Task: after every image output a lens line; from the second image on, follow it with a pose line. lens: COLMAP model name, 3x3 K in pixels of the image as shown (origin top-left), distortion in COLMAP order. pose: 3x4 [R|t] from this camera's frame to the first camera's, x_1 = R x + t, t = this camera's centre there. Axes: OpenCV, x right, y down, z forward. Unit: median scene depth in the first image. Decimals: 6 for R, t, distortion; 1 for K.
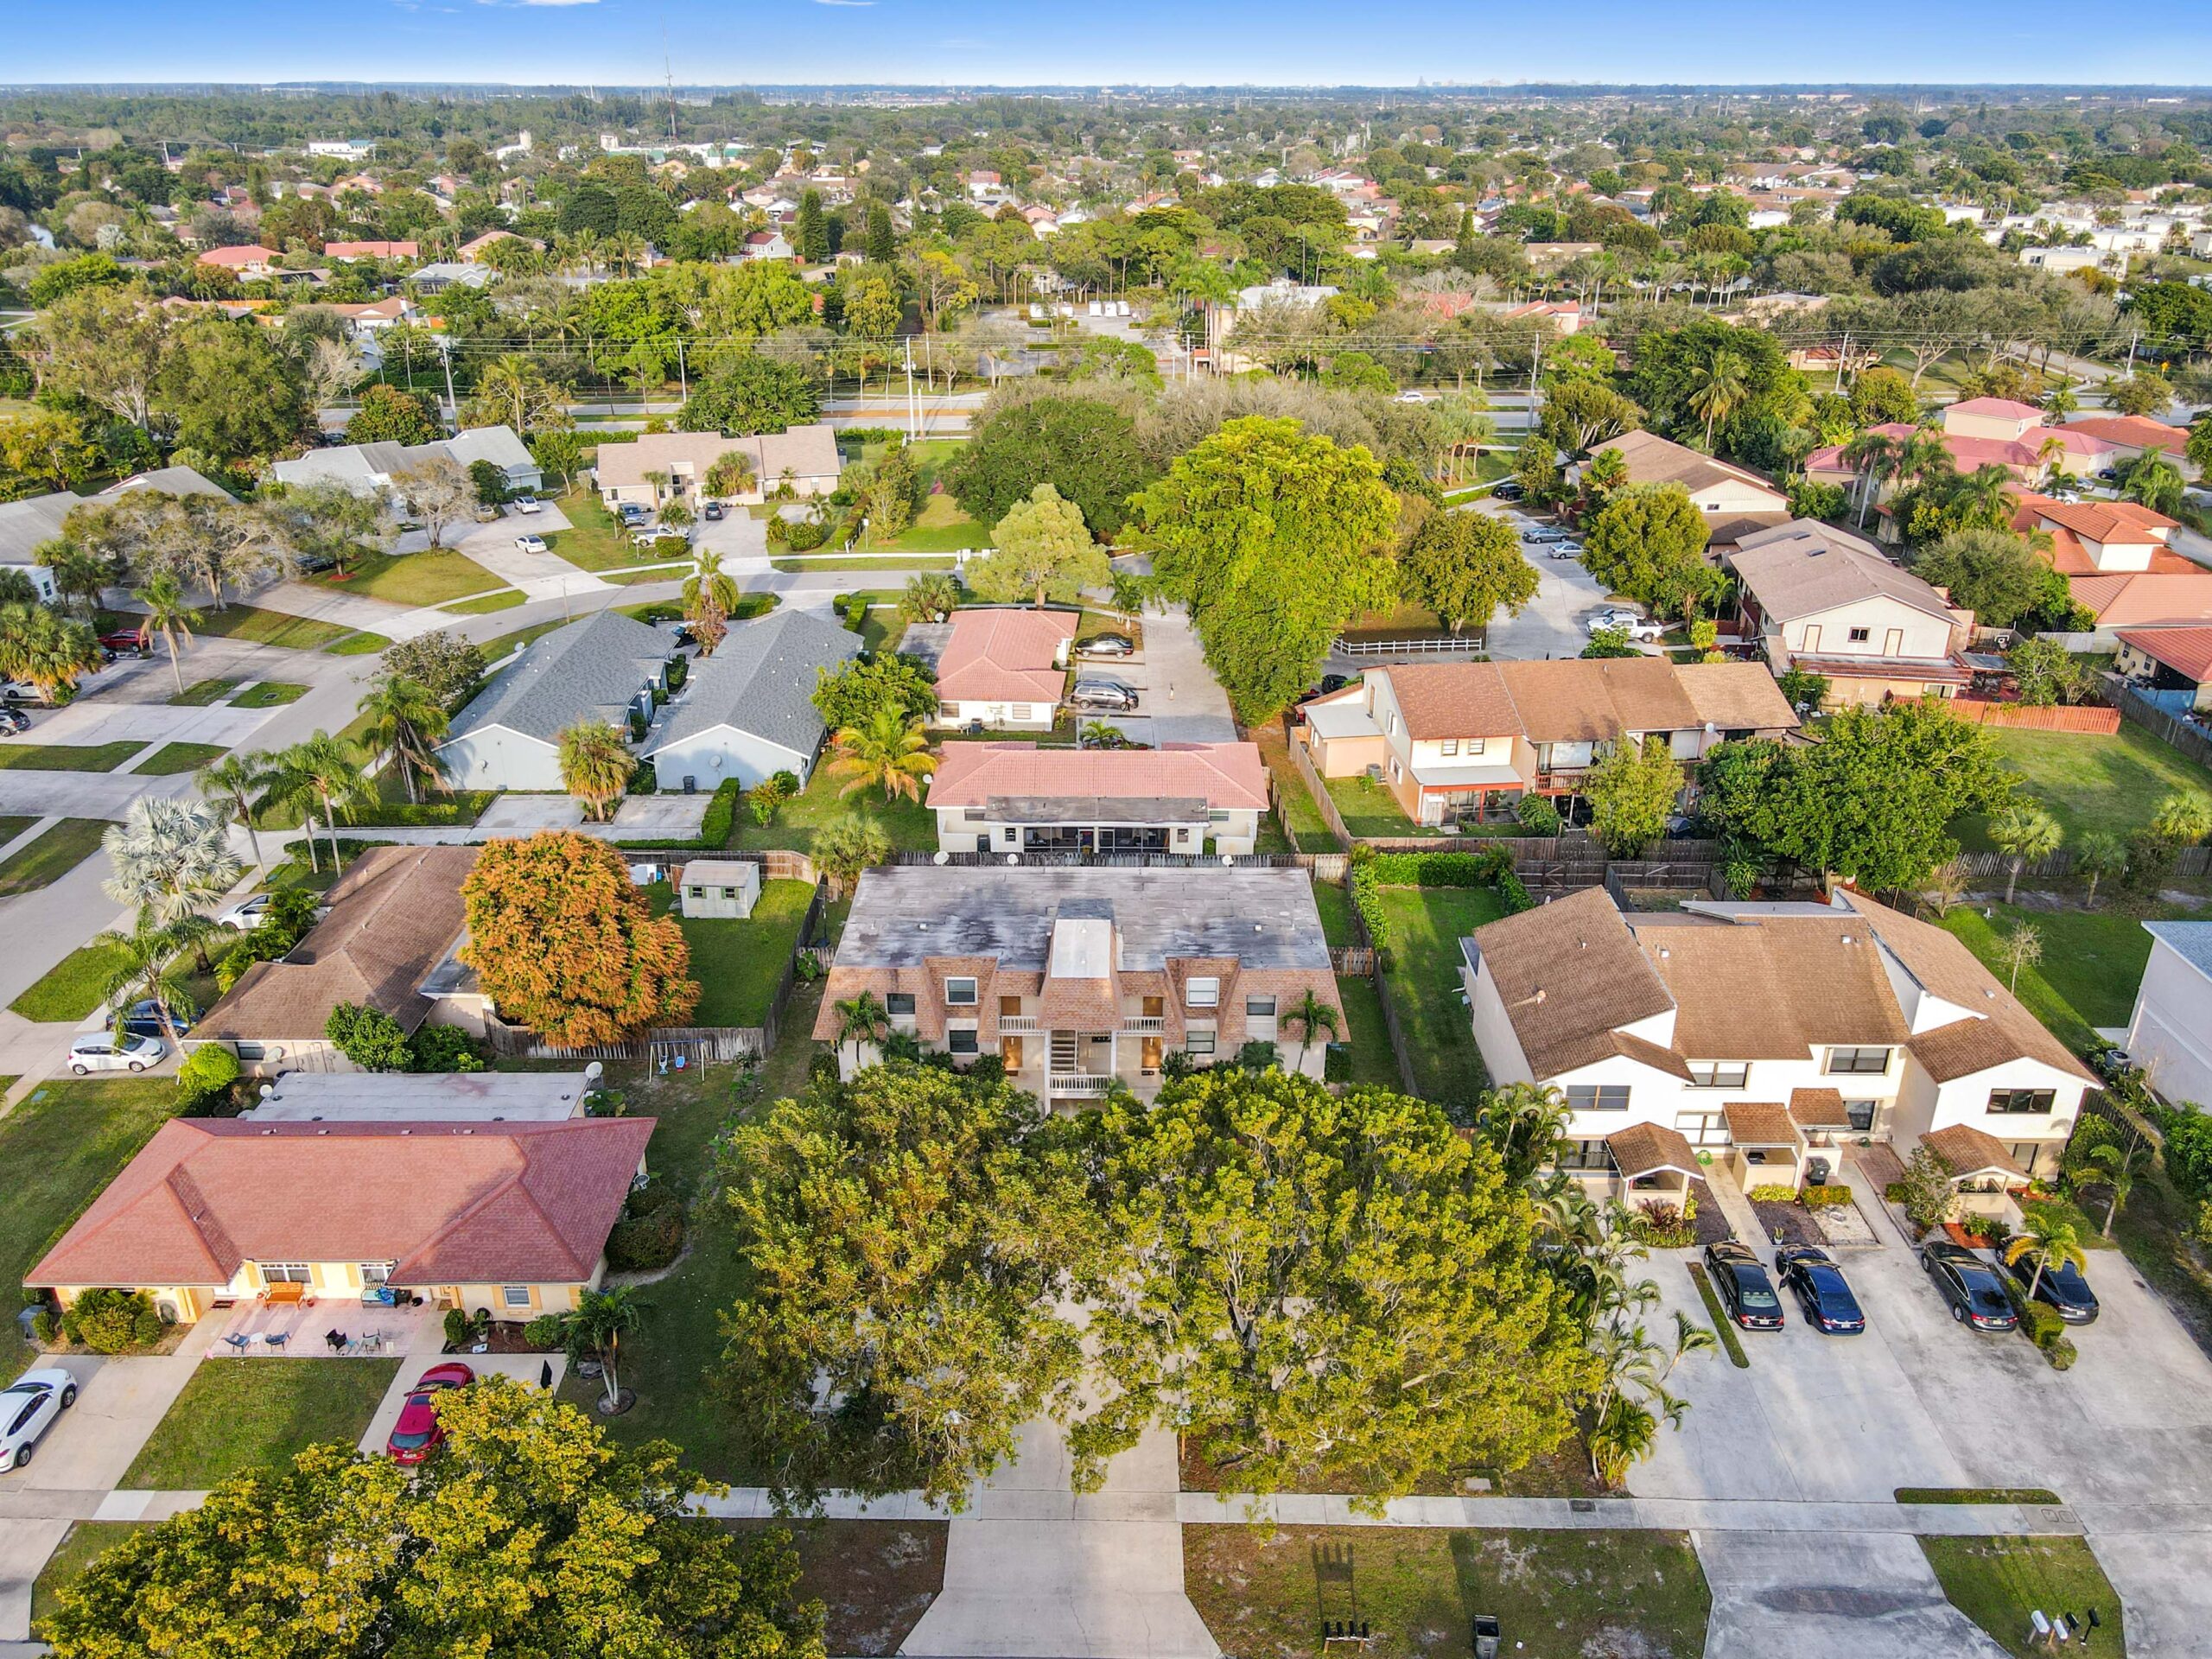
lens RADIAL K [[1630.7, 0, 1106.0], [0, 1630.7, 829.5], [0, 0, 1]] dist [-0.007268, 0.033669]
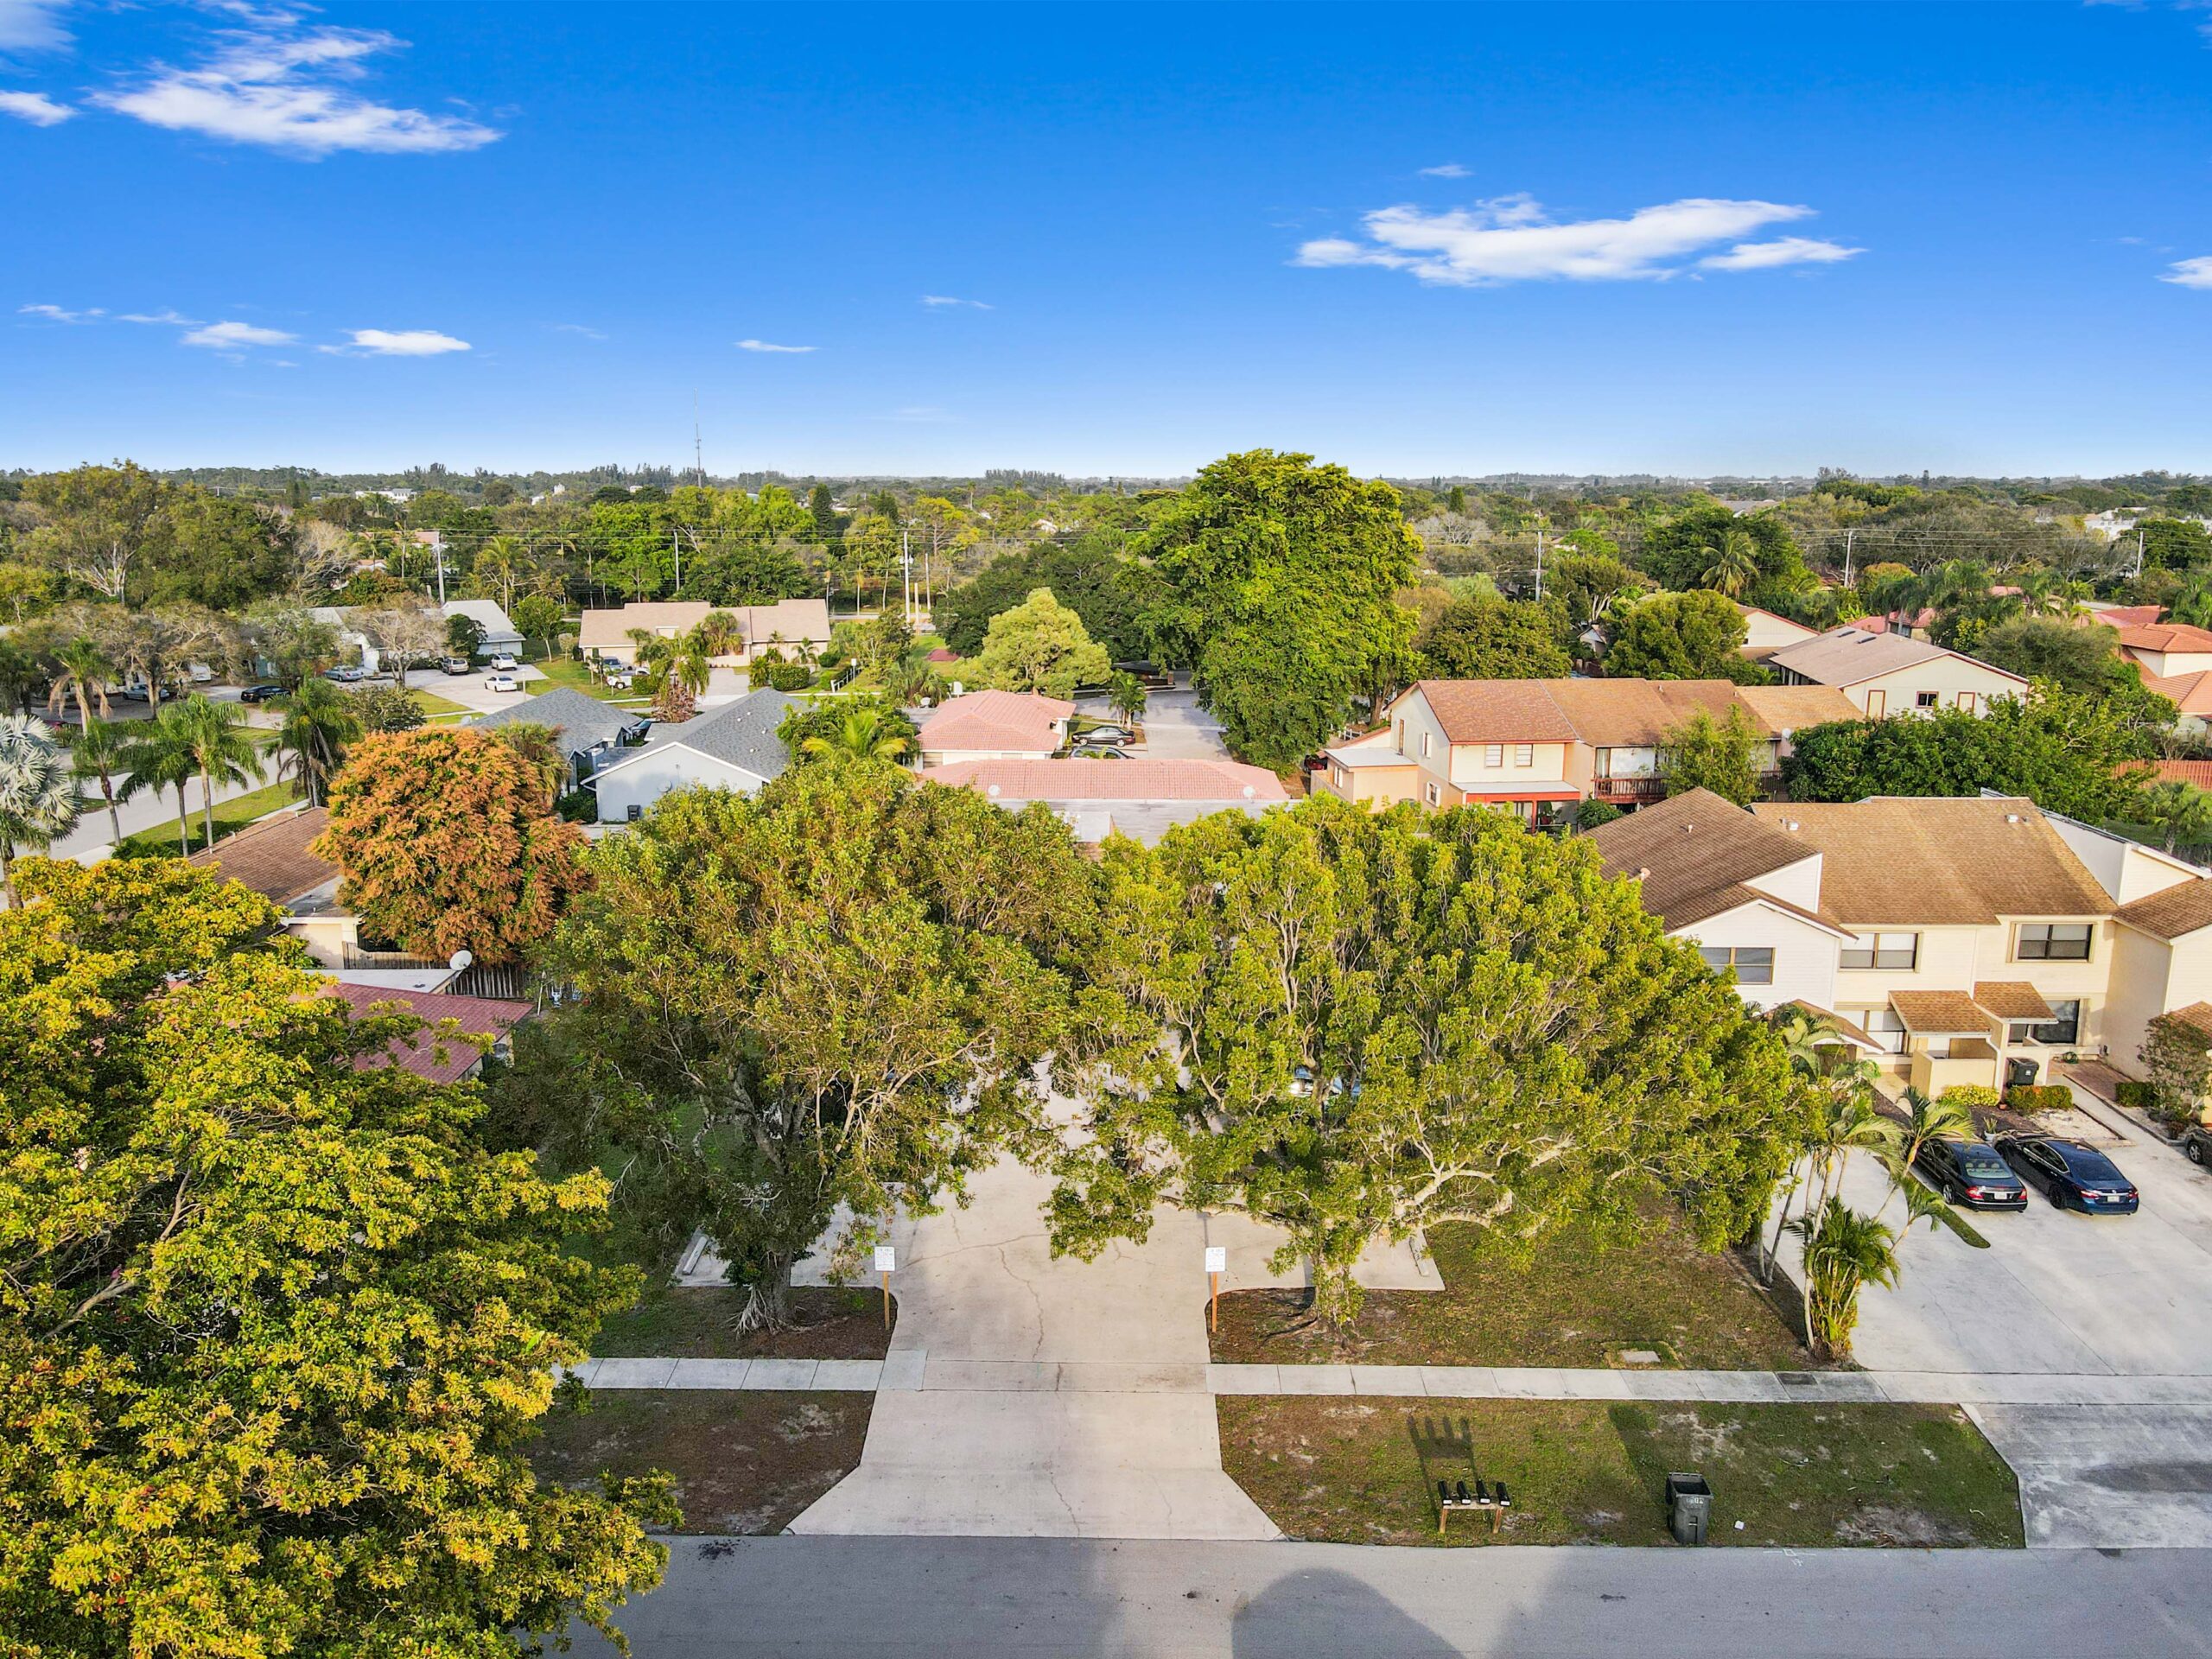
lens RADIAL K [[1633.1, 0, 1104.0], [0, 1633.1, 808.6], [0, 0, 1]] dist [0.008828, 0.000100]
pose [[0.999999, -0.000980, -0.001420, 0.000815], [0.000644, 0.975546, -0.219796, 0.258842], [0.001600, 0.219795, 0.975545, 0.212686]]
